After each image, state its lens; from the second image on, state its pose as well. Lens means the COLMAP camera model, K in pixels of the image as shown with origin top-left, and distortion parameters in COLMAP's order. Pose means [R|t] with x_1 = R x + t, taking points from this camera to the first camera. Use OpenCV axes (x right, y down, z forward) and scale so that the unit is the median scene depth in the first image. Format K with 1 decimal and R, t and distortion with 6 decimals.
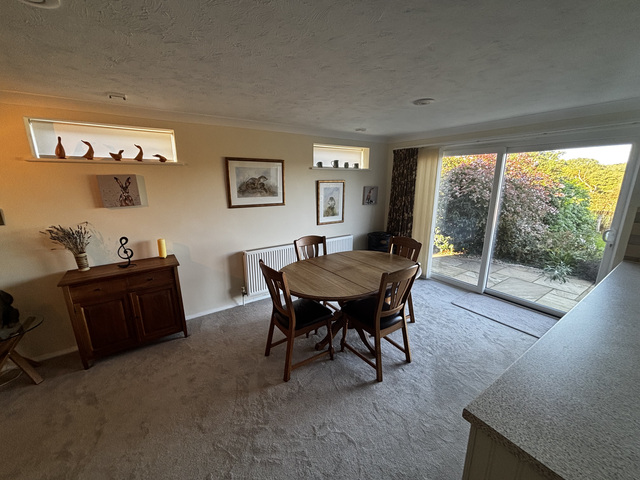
lens RADIAL K [[257.7, 0, 319.6], [0, 257.7, 238.4], [0, 0, 1]] dist [-0.000846, -0.000971]
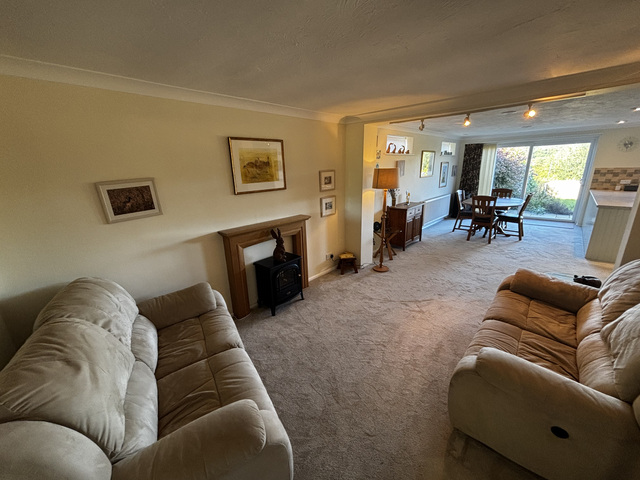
lens RADIAL K [[257.7, 0, 319.7], [0, 257.7, 240.7], [0, 0, 1]] dist [-0.000846, -0.000971]
pose [[0.975202, -0.084797, 0.204426, -1.160353], [0.072976, 0.995233, 0.064699, 0.130160], [-0.208938, -0.048177, 0.976741, -0.557343]]
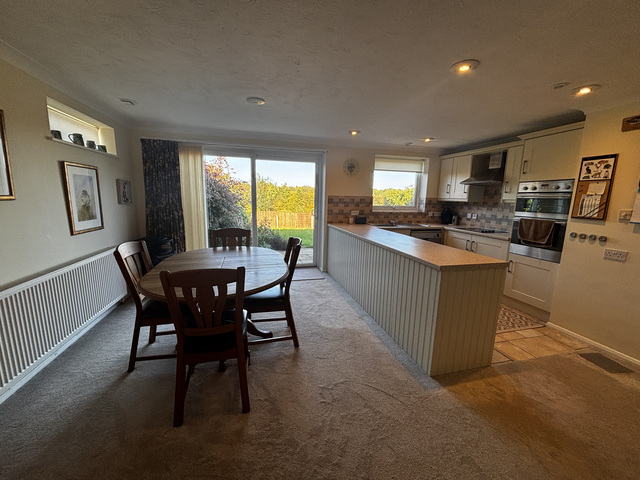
lens RADIAL K [[257.7, 0, 318.0], [0, 257.7, 240.9], [0, 0, 1]] dist [-0.000846, -0.000971]
pose [[0.335163, -0.145474, 0.930862, -0.368385], [0.181040, 0.979540, 0.087897, 0.013062], [-0.924603, 0.139063, 0.354642, 0.241925]]
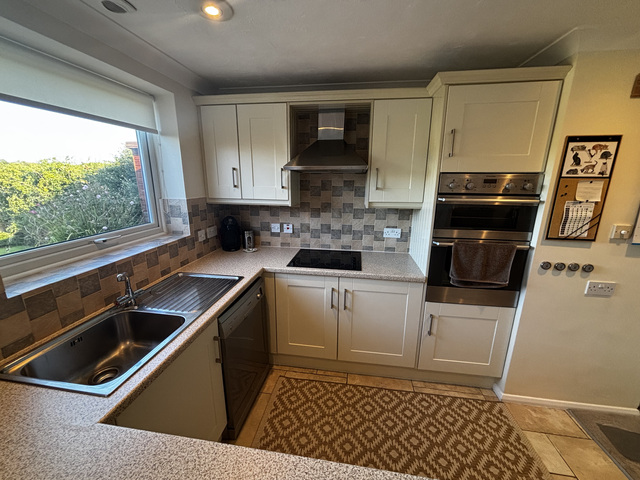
lens RADIAL K [[257.7, 0, 318.2], [0, 257.7, 239.3], [0, 0, 1]] dist [-0.000846, -0.000971]
pose [[-0.735895, -0.160148, 0.657884, 0.438897], [0.145241, 0.911674, 0.384391, -0.068055], [-0.661335, 0.378423, -0.647636, 0.348477]]
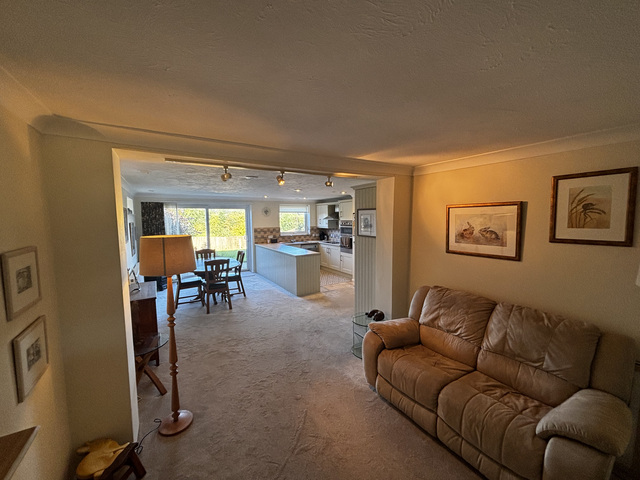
lens RADIAL K [[257.7, 0, 320.5], [0, 257.7, 240.9], [0, 0, 1]] dist [-0.000846, -0.000971]
pose [[0.046107, -0.087126, 0.995130, -1.200568], [0.226961, 0.971050, 0.074502, -0.009472], [-0.972812, 0.222421, 0.064547, -0.020201]]
